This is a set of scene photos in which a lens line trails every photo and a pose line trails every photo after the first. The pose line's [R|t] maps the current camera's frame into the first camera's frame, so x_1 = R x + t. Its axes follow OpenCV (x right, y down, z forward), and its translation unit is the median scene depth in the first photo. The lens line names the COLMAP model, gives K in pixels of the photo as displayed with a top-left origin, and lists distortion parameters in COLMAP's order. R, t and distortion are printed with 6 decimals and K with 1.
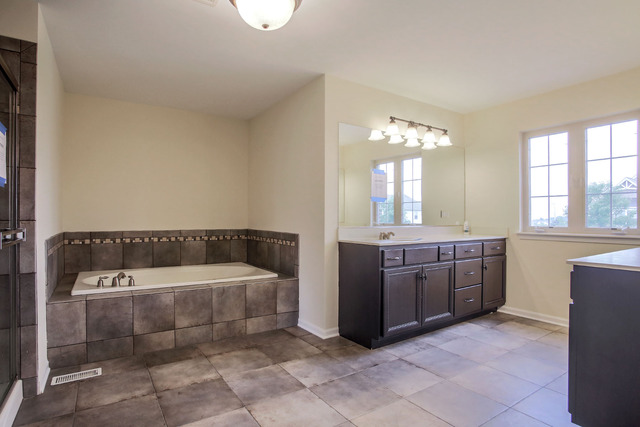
lens RADIAL K [[333.4, 0, 314.6], [0, 333.4, 215.2], [0, 0, 1]] dist [-0.093872, 0.034864]
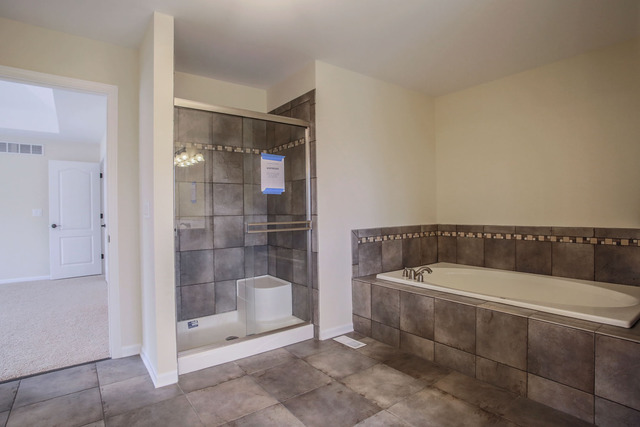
lens RADIAL K [[333.4, 0, 314.6], [0, 333.4, 215.2], [0, 0, 1]] dist [-0.093872, 0.034864]
pose [[0.070791, 0.009286, -0.997448, 0.385917], [0.020312, 0.999736, 0.010749, 0.001264], [0.997284, -0.021021, 0.070584, 0.596734]]
